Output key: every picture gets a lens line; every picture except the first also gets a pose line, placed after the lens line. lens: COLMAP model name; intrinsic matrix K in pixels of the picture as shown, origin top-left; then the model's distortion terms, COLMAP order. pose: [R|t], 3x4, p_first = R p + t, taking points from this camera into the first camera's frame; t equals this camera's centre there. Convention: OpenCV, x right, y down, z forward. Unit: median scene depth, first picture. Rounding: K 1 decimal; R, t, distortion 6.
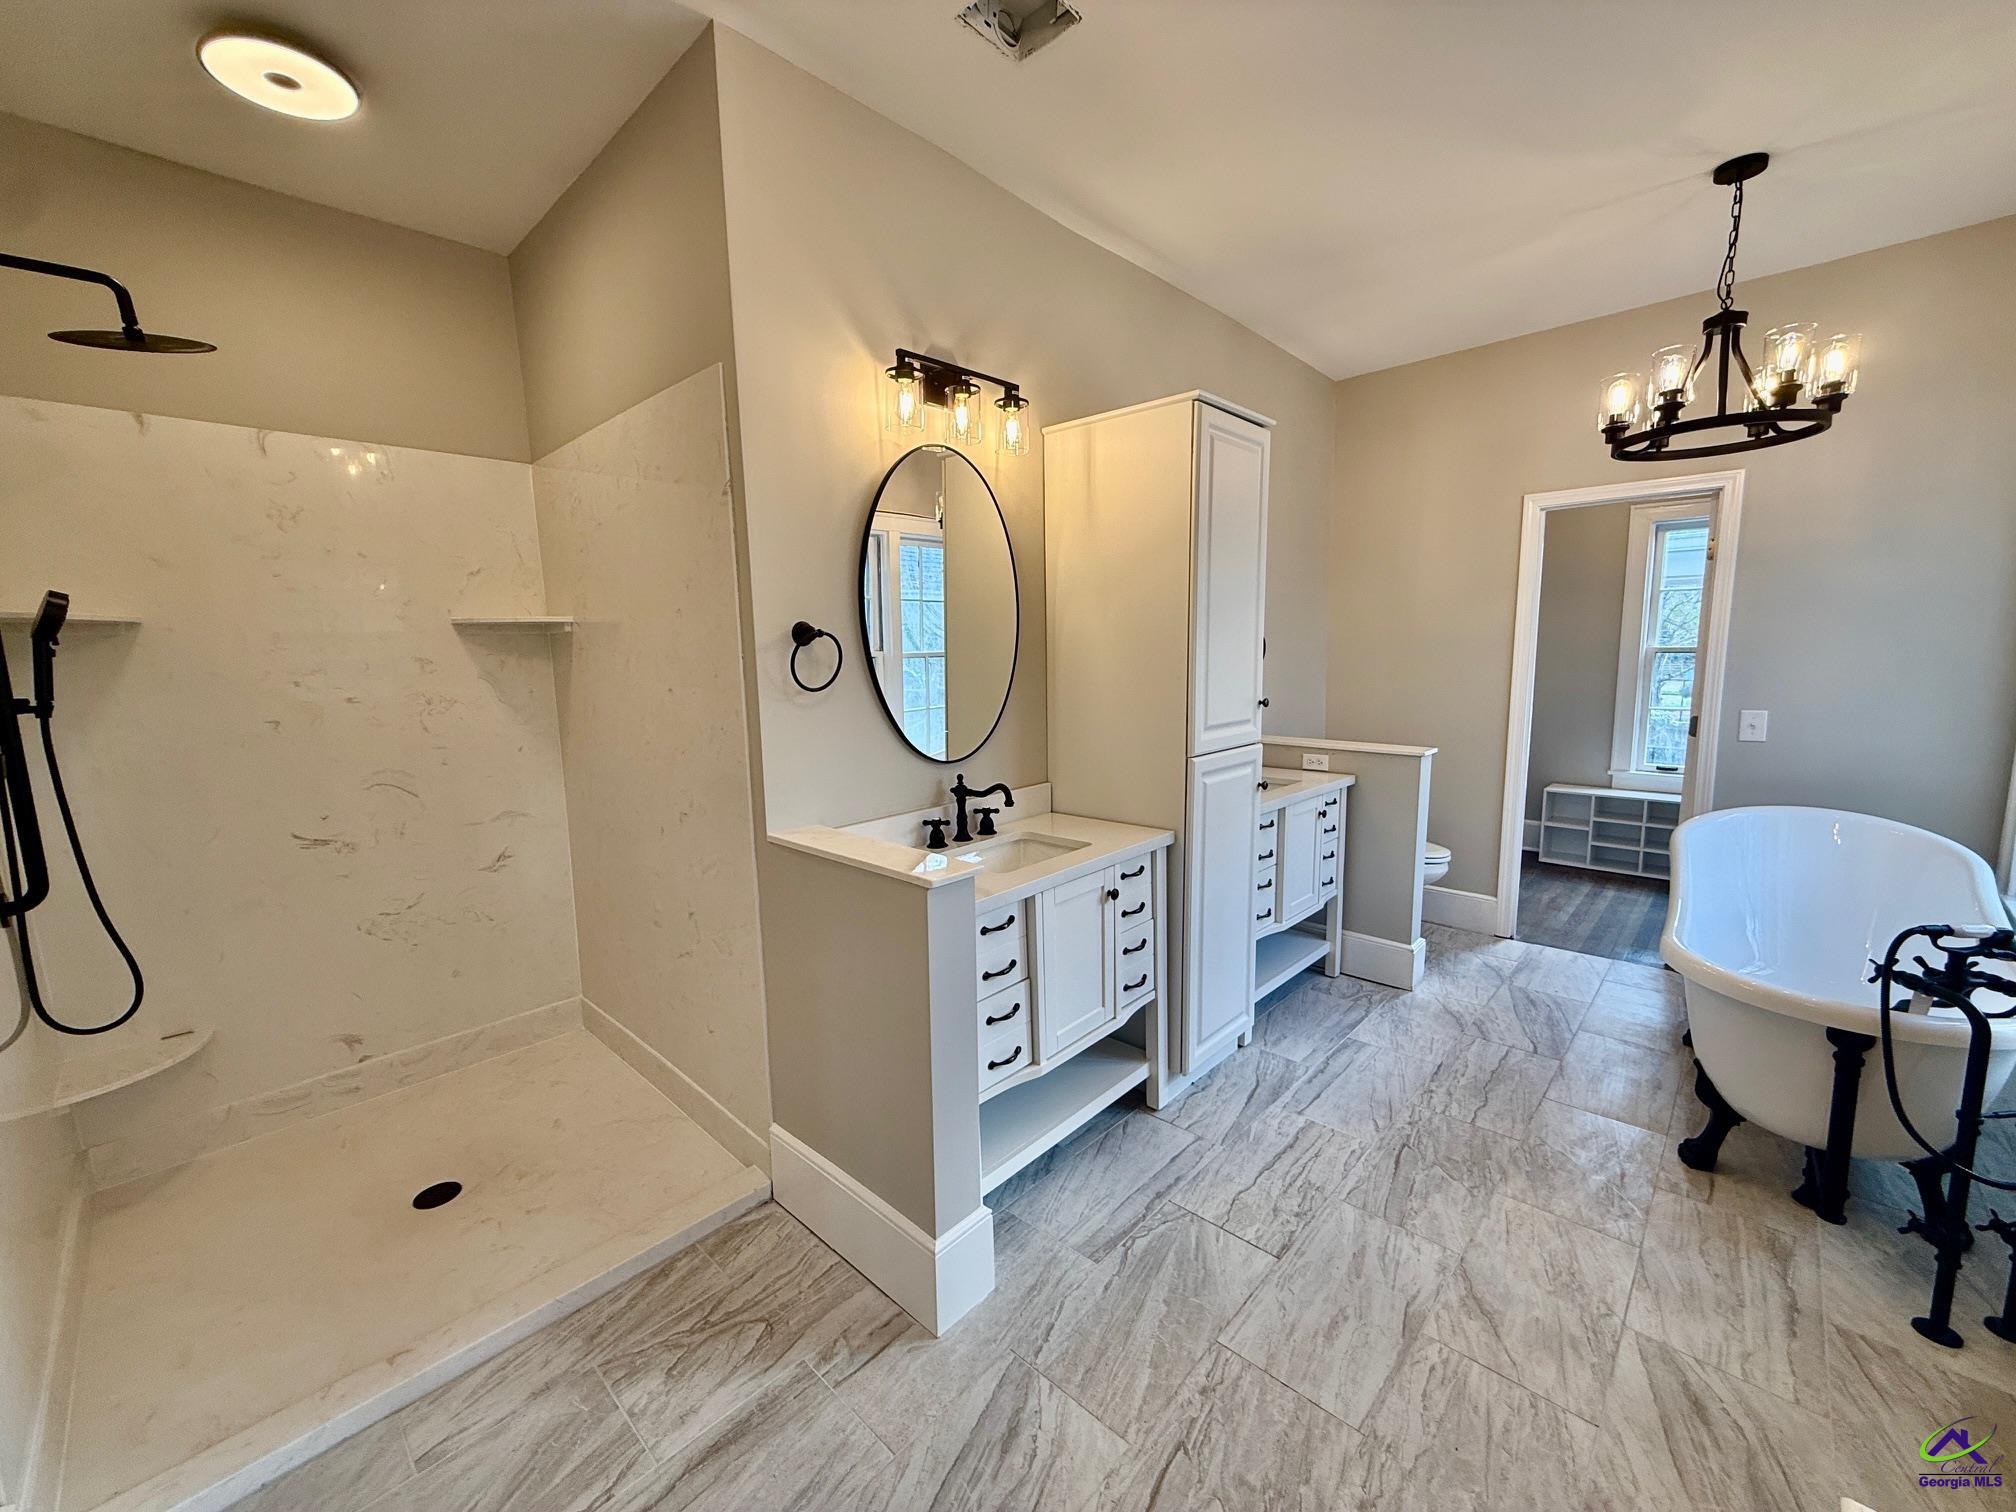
lens RADIAL K [[799.3, 0, 1008.0], [0, 799.3, 756.0], [0, 0, 1]] dist [0.001990, 0.000111]
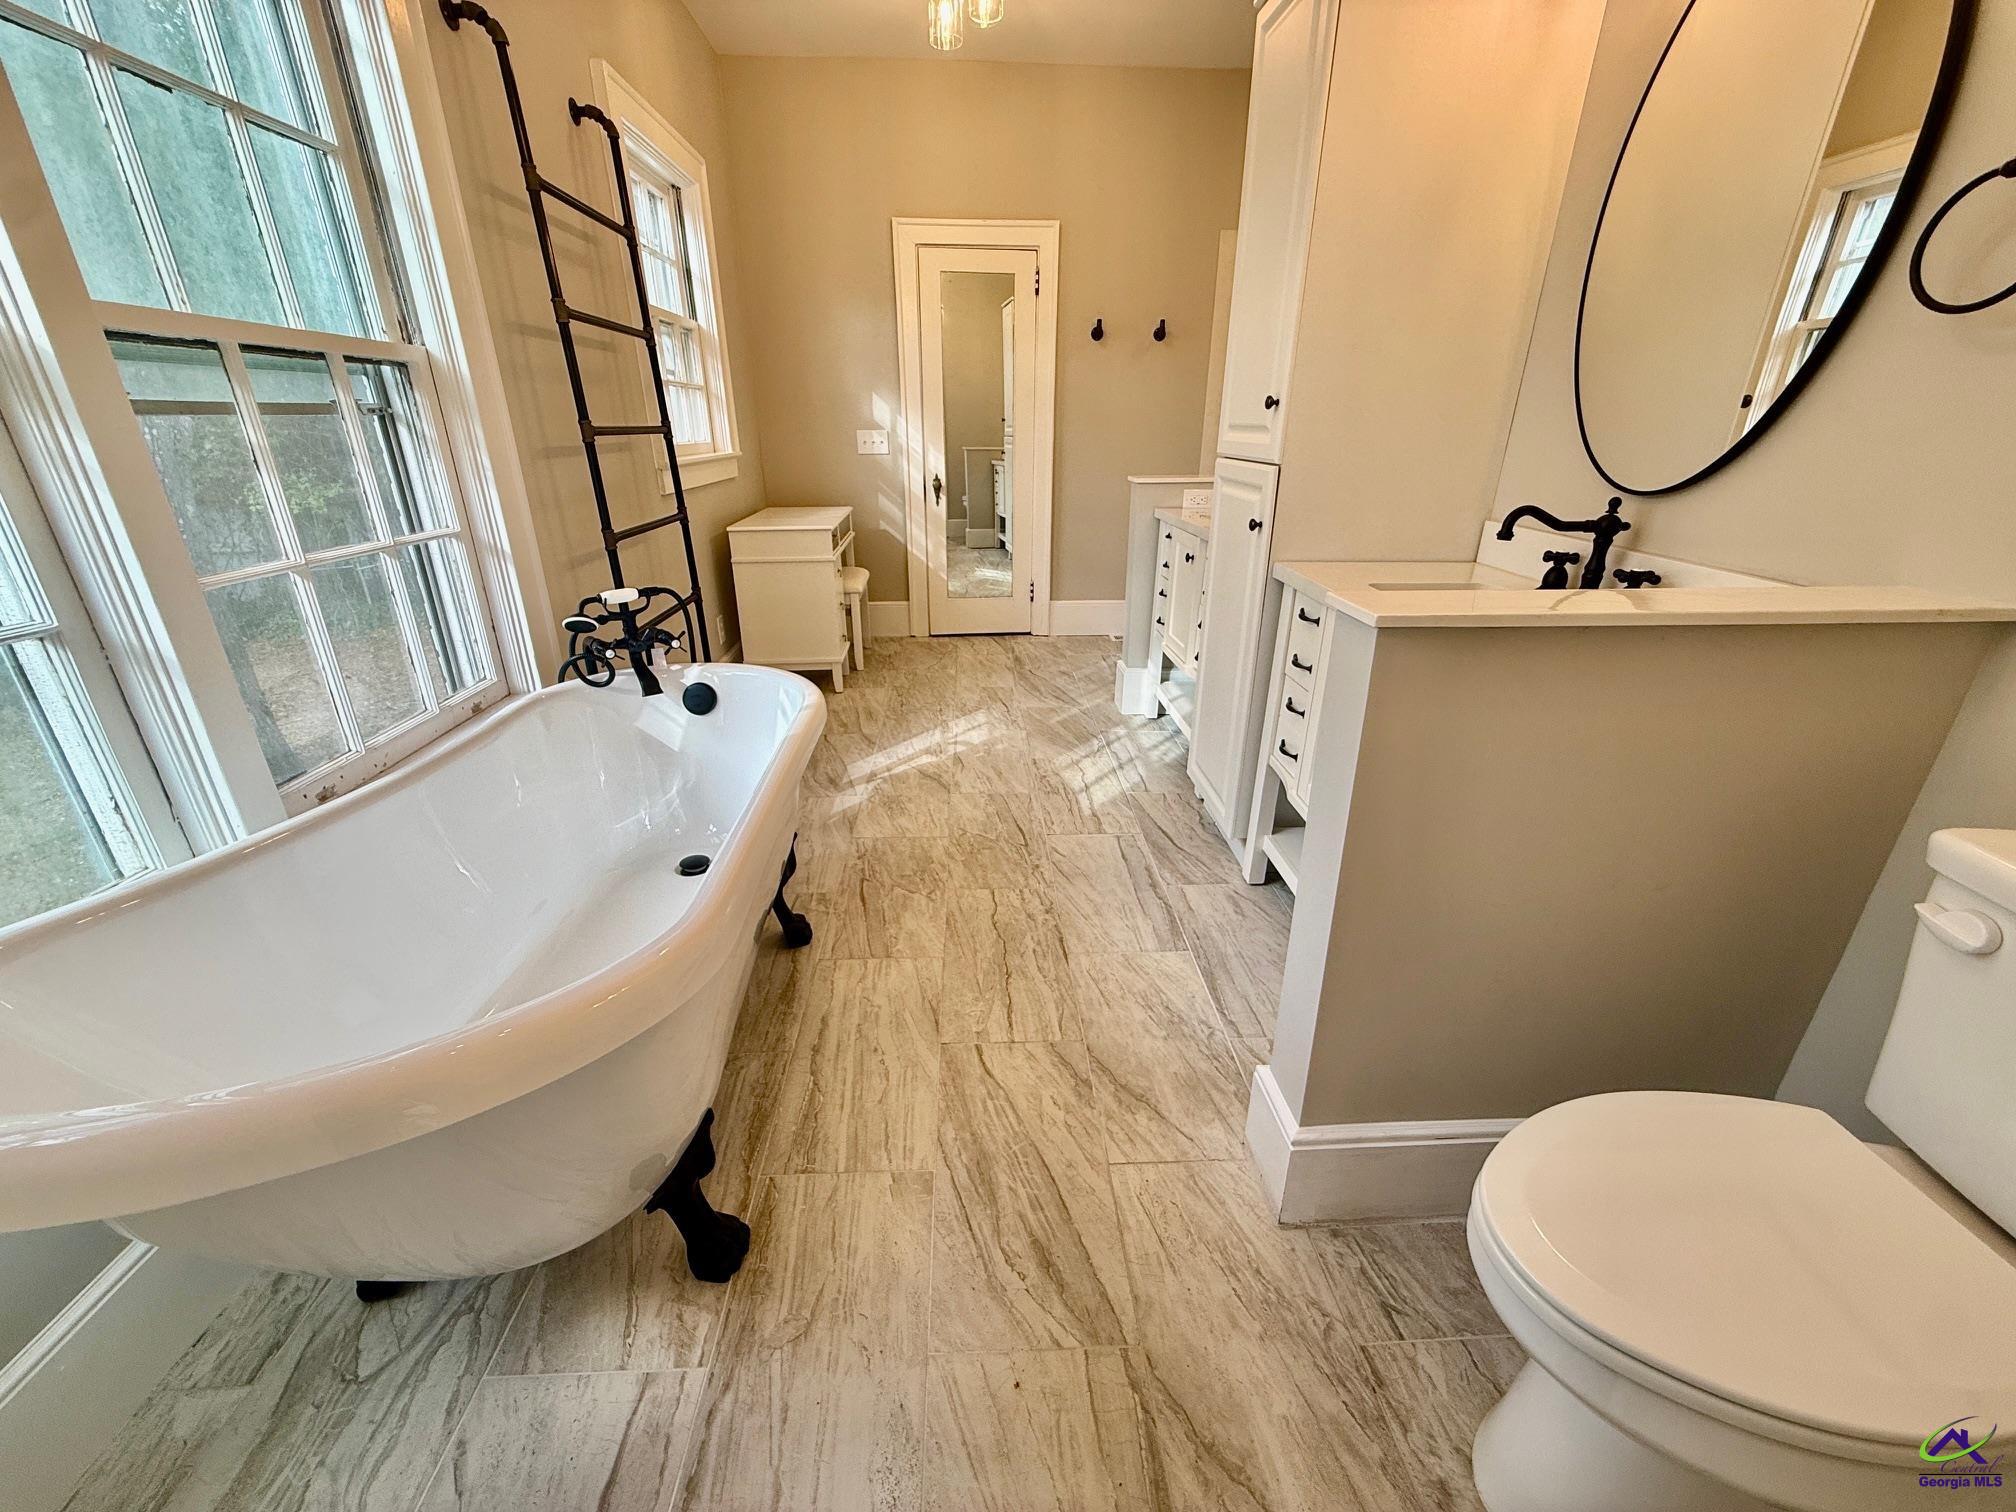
lens RADIAL K [[799.3, 0, 1008.0], [0, 799.3, 756.0], [0, 0, 1]] dist [0.001990, 0.000111]
pose [[-0.689490, 0.295888, -0.661101, 1.070107], [-0.086290, 0.872692, 0.480585, -0.116256], [0.719137, 0.388405, -0.576180, 1.402177]]
